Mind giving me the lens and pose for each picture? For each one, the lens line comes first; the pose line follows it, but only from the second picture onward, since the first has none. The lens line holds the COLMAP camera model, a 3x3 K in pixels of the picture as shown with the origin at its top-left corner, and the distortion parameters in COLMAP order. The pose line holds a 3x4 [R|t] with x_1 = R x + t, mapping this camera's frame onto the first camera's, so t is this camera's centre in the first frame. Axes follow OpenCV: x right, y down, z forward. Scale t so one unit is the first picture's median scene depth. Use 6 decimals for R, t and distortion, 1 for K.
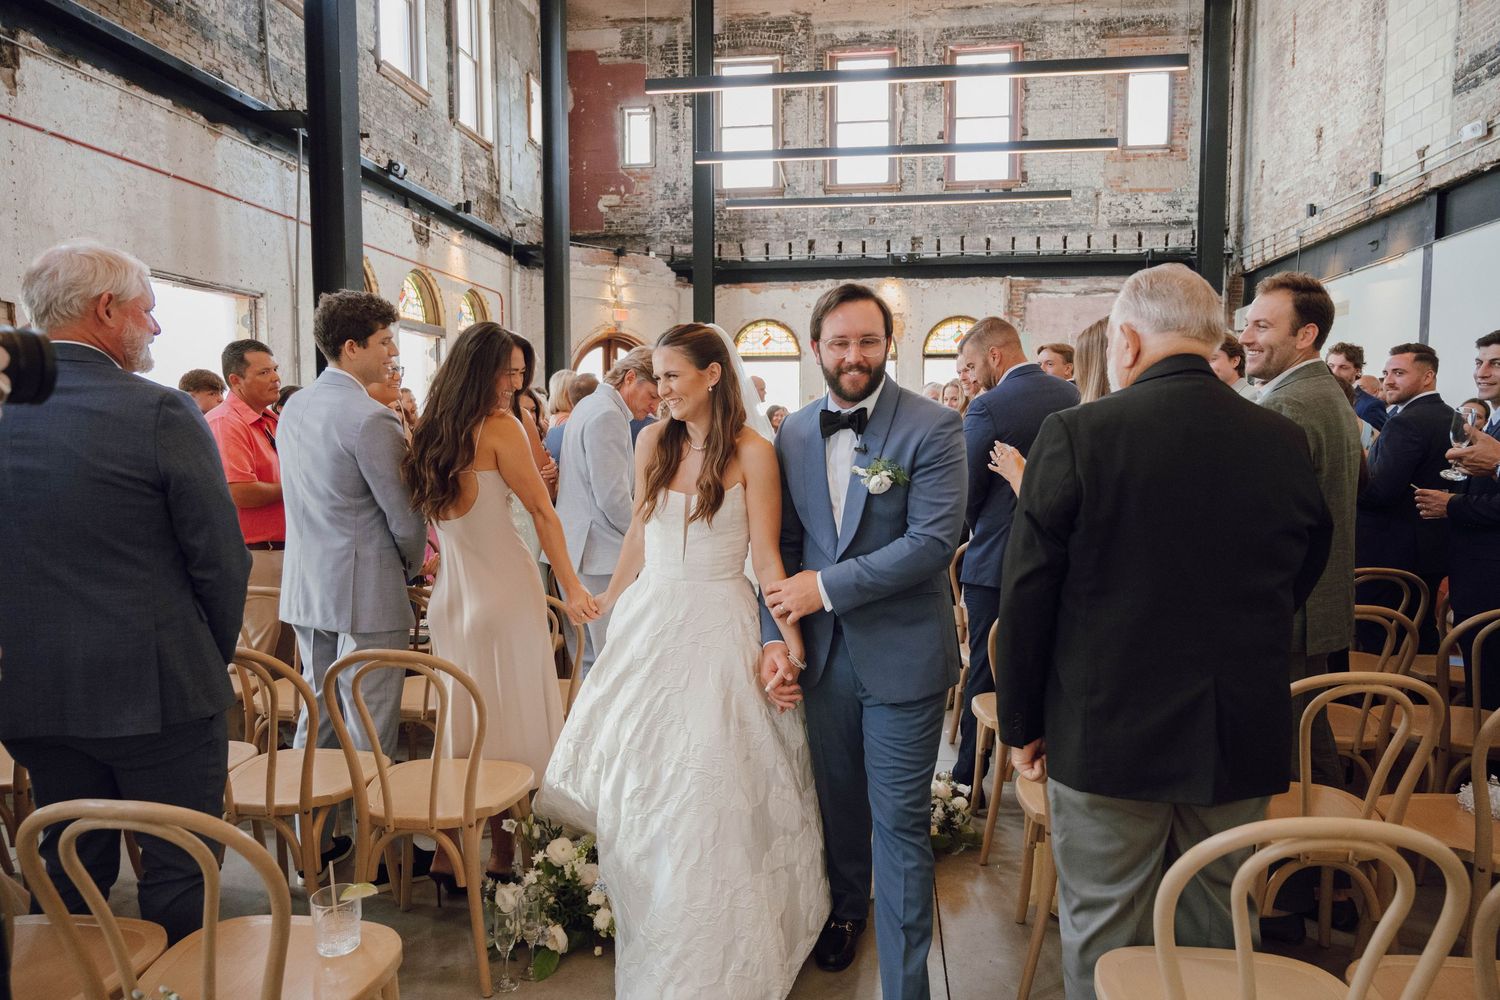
lens RADIAL K [[995.8, 0, 750.0], [0, 995.8, 500.0], [0, 0, 1]] dist [-0.009092, 0.002970]
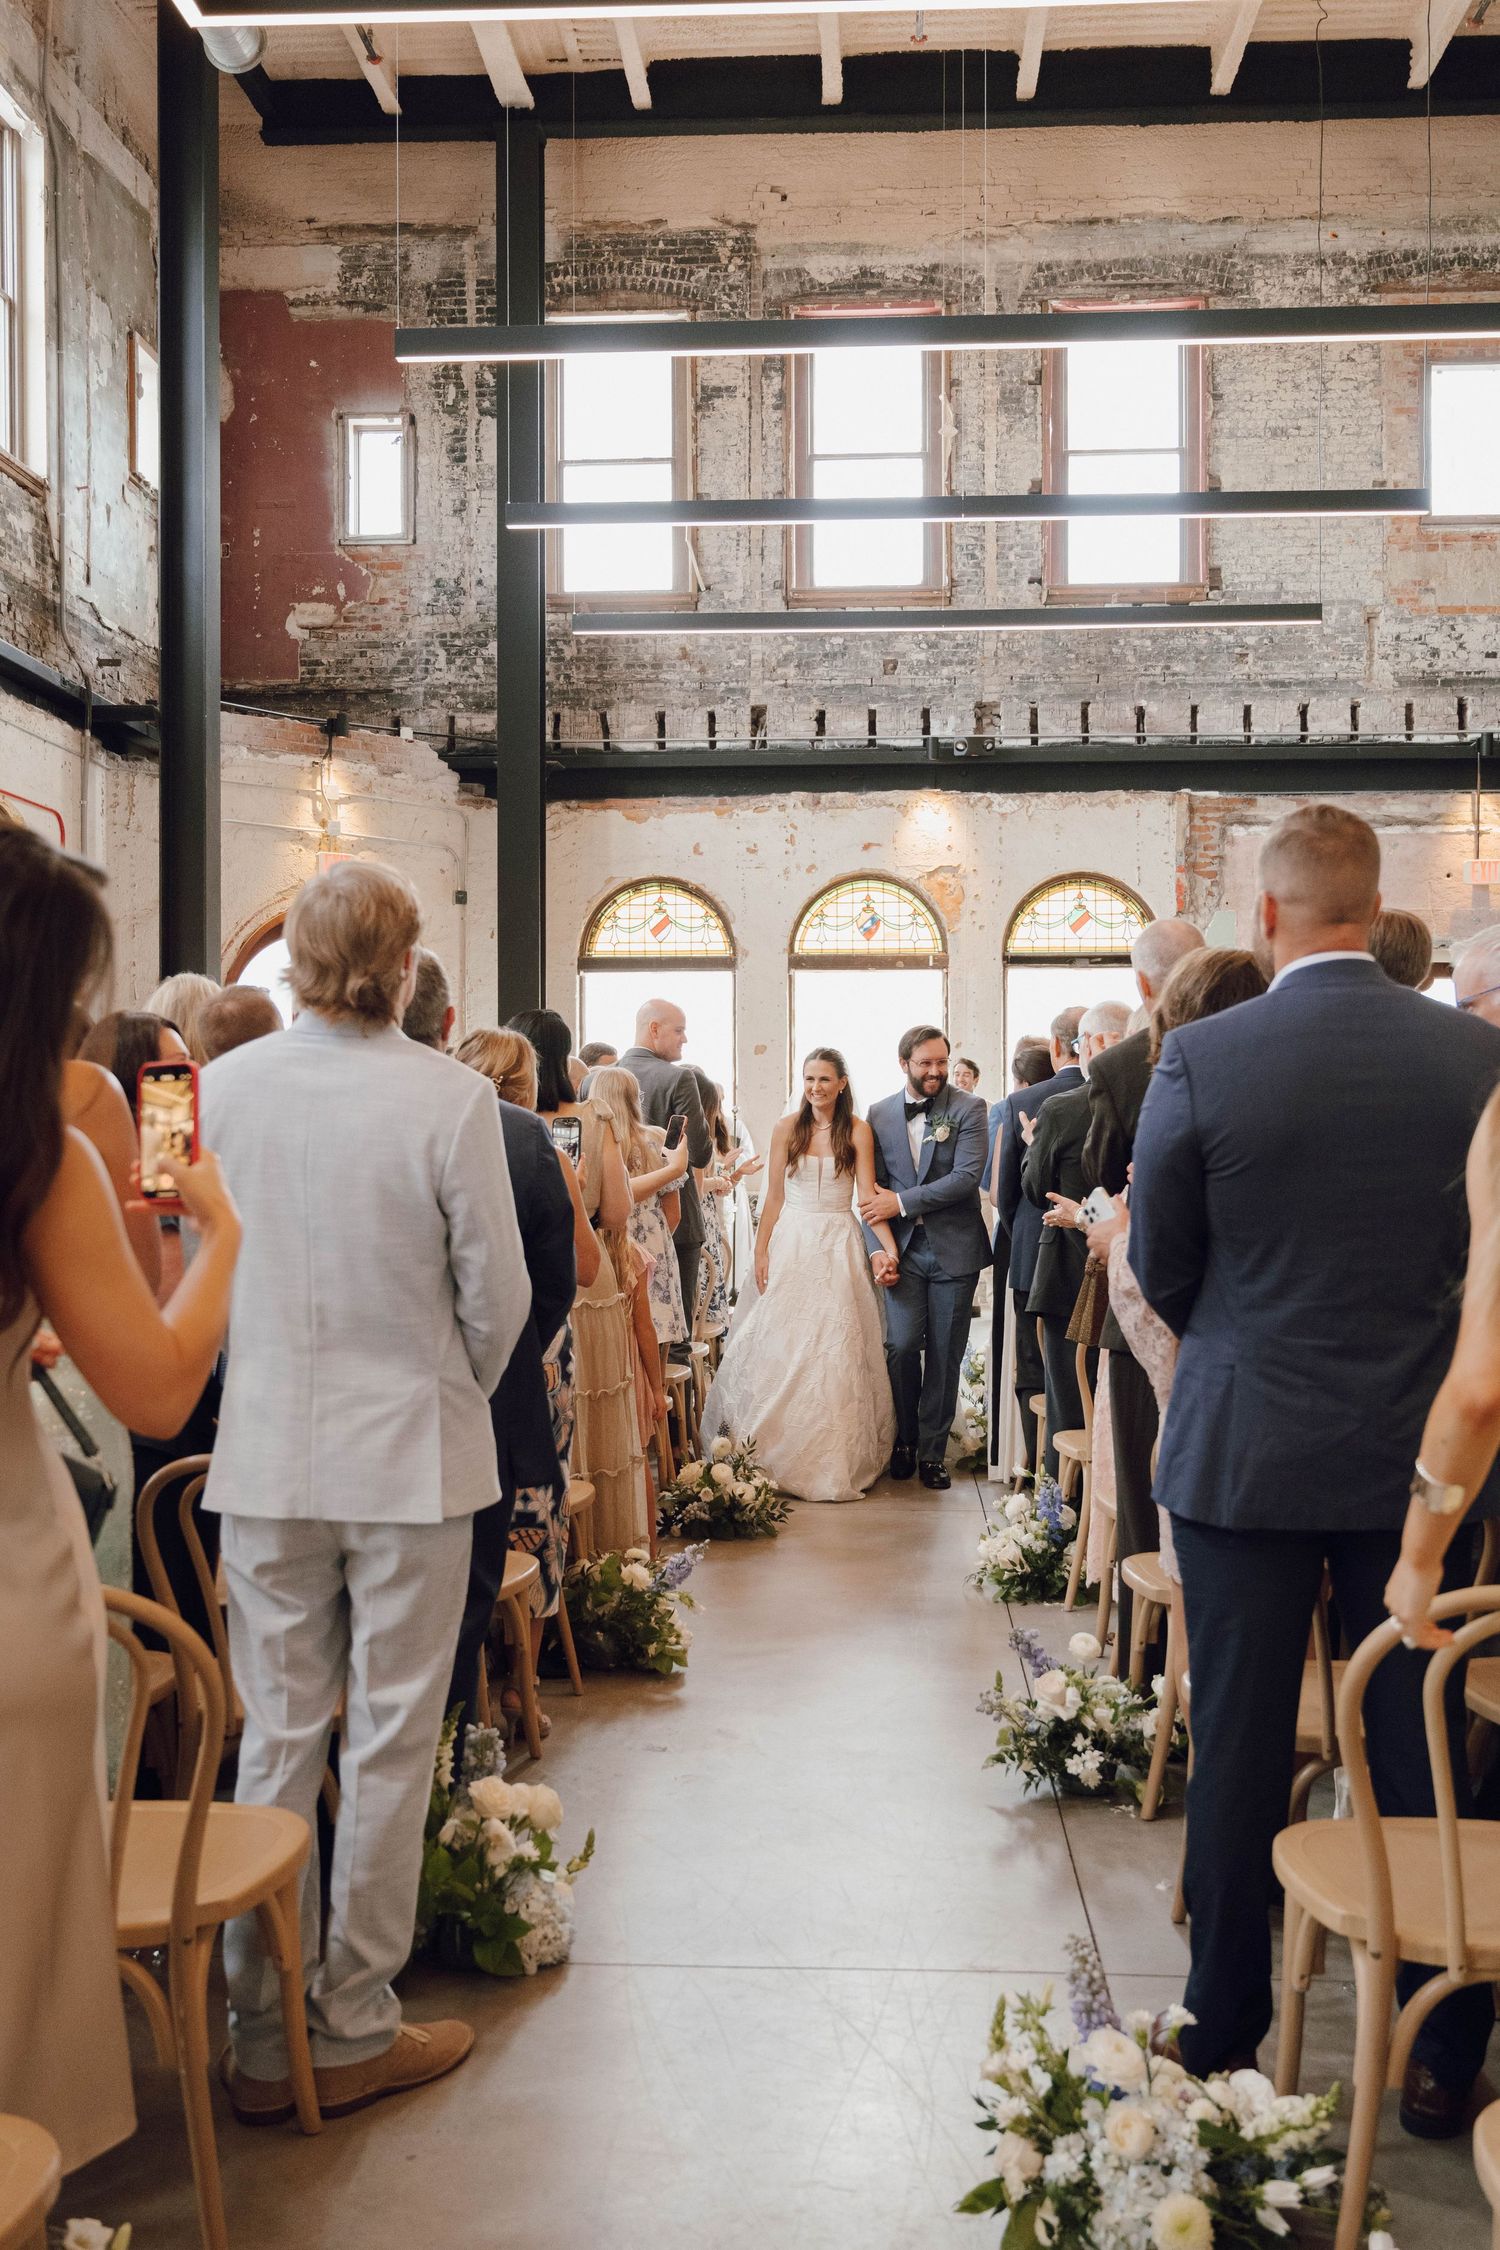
lens RADIAL K [[2123.5, 0, 760.5], [0, 2123.5, 1121.0], [0, 0, 1]] dist [-0.000722, -0.003806]
pose [[0.997559, -0.000293, 0.069832, -0.005591], [0.005138, 0.997589, -0.069215, -0.004048], [-0.069644, 0.069405, 0.995155, 0.043970]]
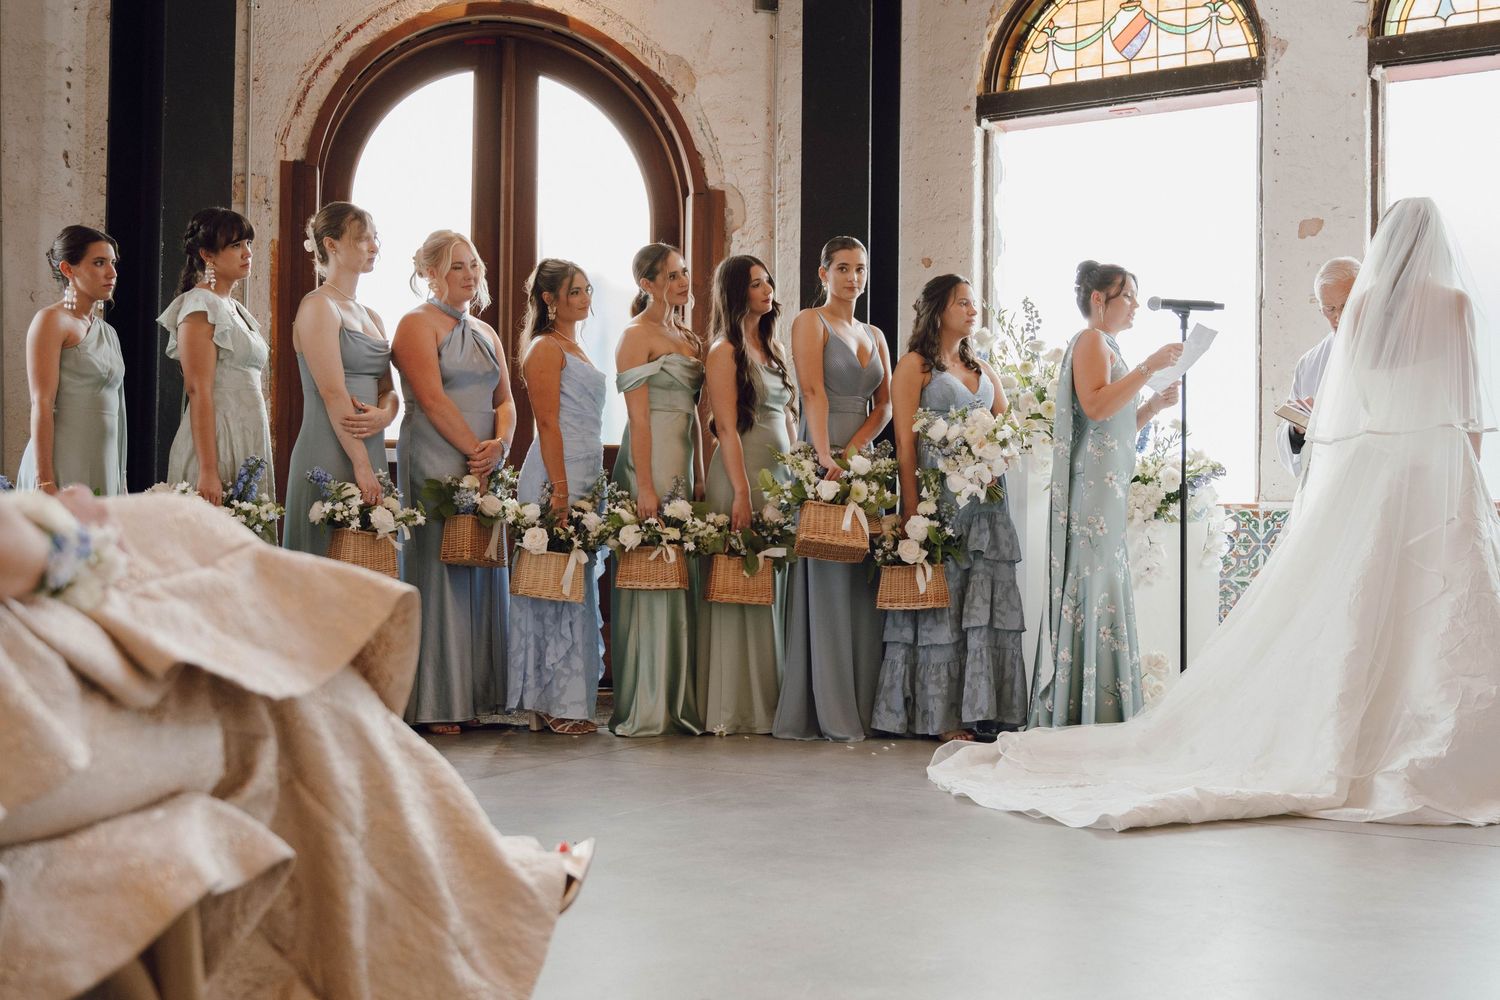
lens RADIAL K [[1565.8, 0, 750.0], [0, 1565.8, 500.0], [0, 0, 1]] dist [0.004916, -0.007025]
pose [[0.926926, 0.002019, -0.375239, 0.080549], [-0.039305, 0.995007, -0.091737, -0.000828], [0.373181, 0.099782, 0.922377, 0.639049]]
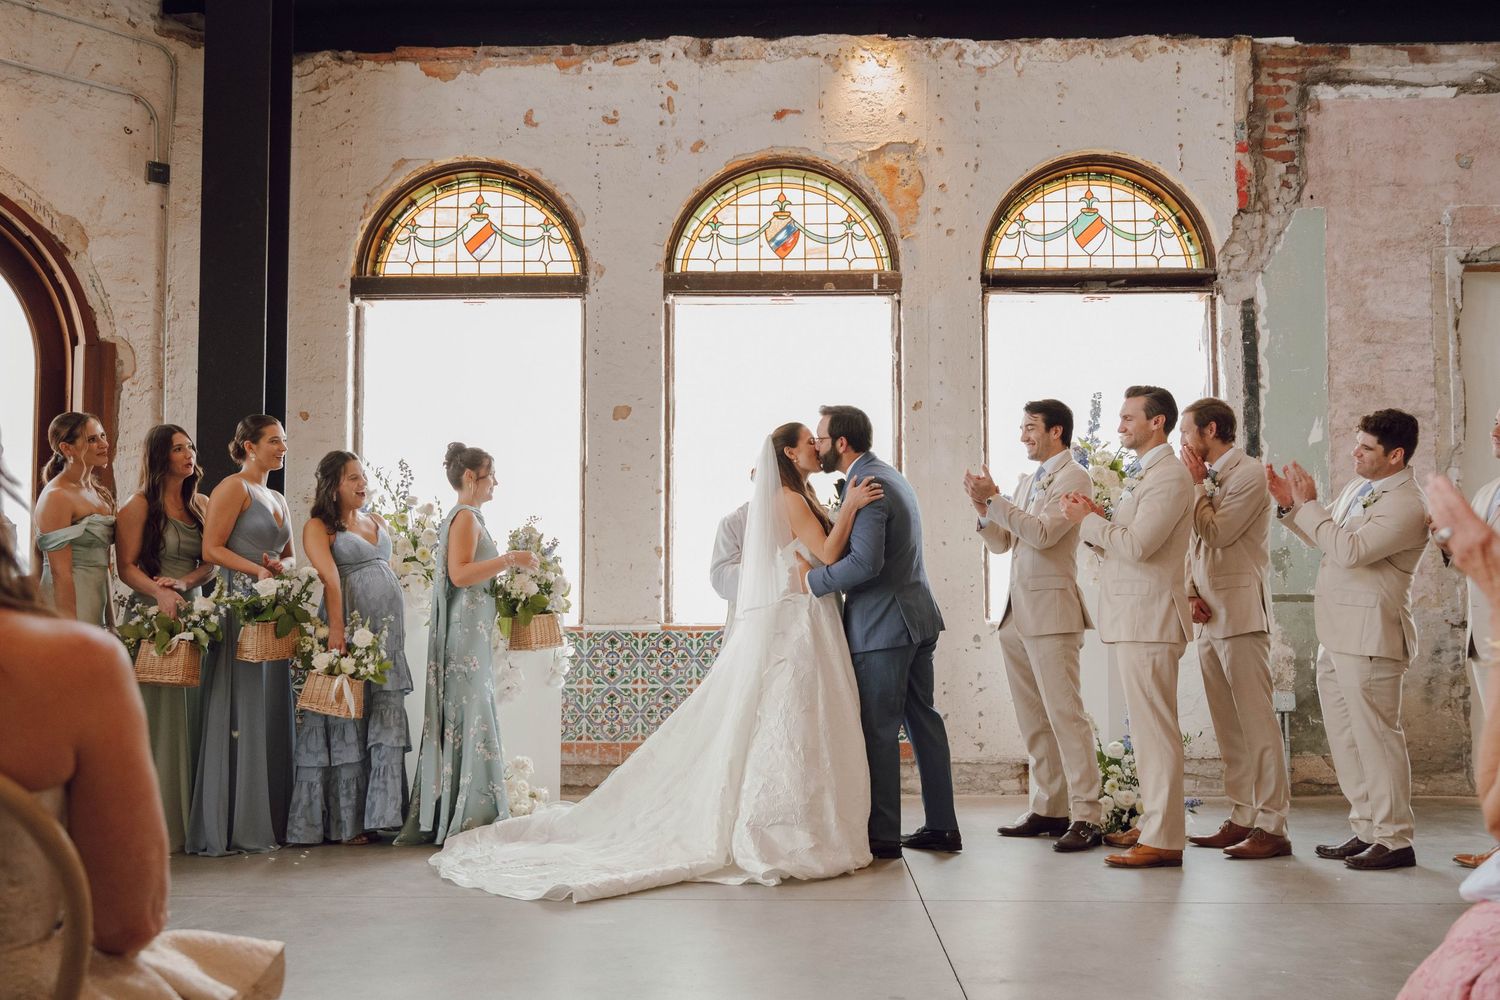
lens RADIAL K [[1441.6, 0, 762.9], [0, 1441.6, 508.6], [0, 0, 1]] dist [0.000216, -0.002731]
pose [[0.994009, 0.005532, 0.109157, 0.058730], [0.008786, 0.991442, -0.130250, -0.017267], [-0.108943, 0.130428, 0.985454, 0.586000]]
